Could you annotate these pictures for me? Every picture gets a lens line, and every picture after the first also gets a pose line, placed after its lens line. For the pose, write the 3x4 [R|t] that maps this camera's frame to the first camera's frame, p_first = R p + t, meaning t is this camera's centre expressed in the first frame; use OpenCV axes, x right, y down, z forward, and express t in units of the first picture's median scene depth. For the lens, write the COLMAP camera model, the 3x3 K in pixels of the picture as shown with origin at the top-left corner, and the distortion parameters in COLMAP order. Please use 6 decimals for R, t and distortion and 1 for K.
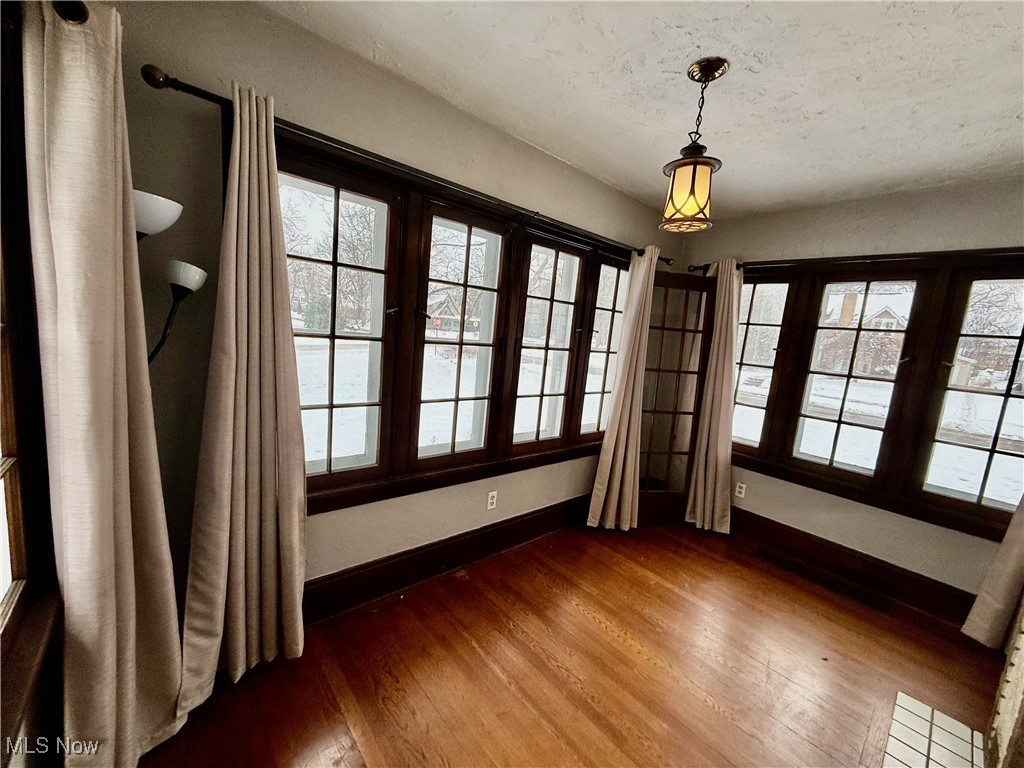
lens RADIAL K [[406.9, 0, 509.4], [0, 406.9, 386.1], [0, 0, 1]] dist [-0.001511, -0.000310]
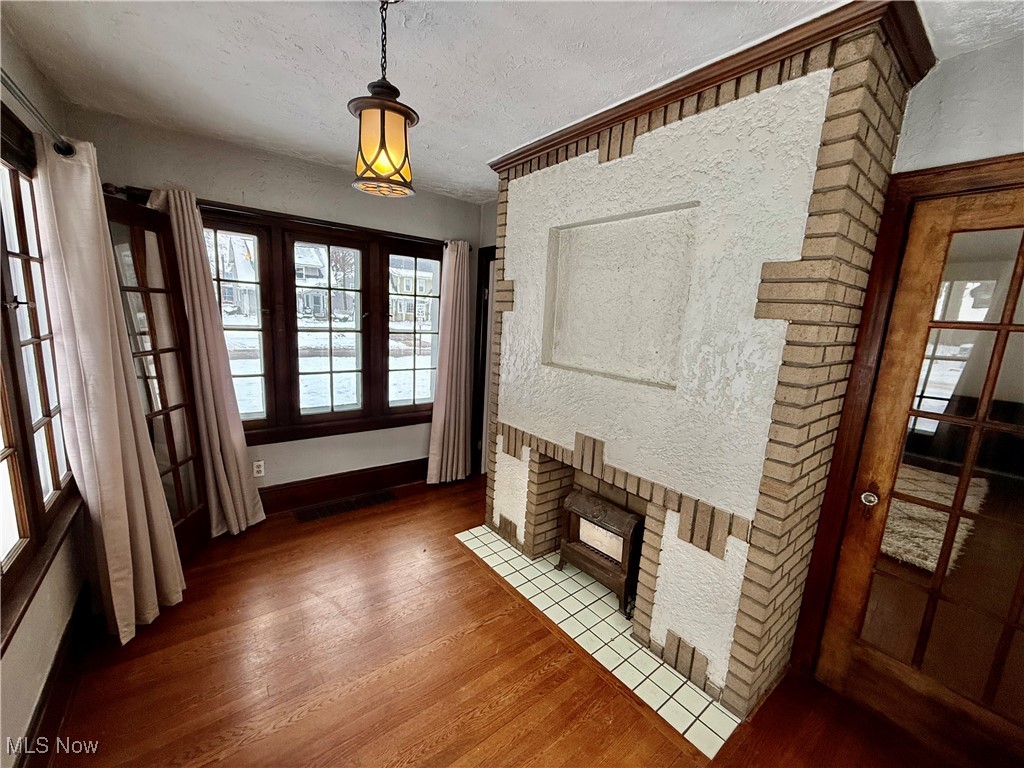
lens RADIAL K [[406.9, 0, 509.4], [0, 406.9, 386.1], [0, 0, 1]] dist [-0.001511, -0.000310]
pose [[0.059087, -0.258655, 0.964161, -0.238659], [0.089145, 0.963357, 0.252976, -0.107634], [-0.994265, 0.071002, 0.079979, 0.390484]]
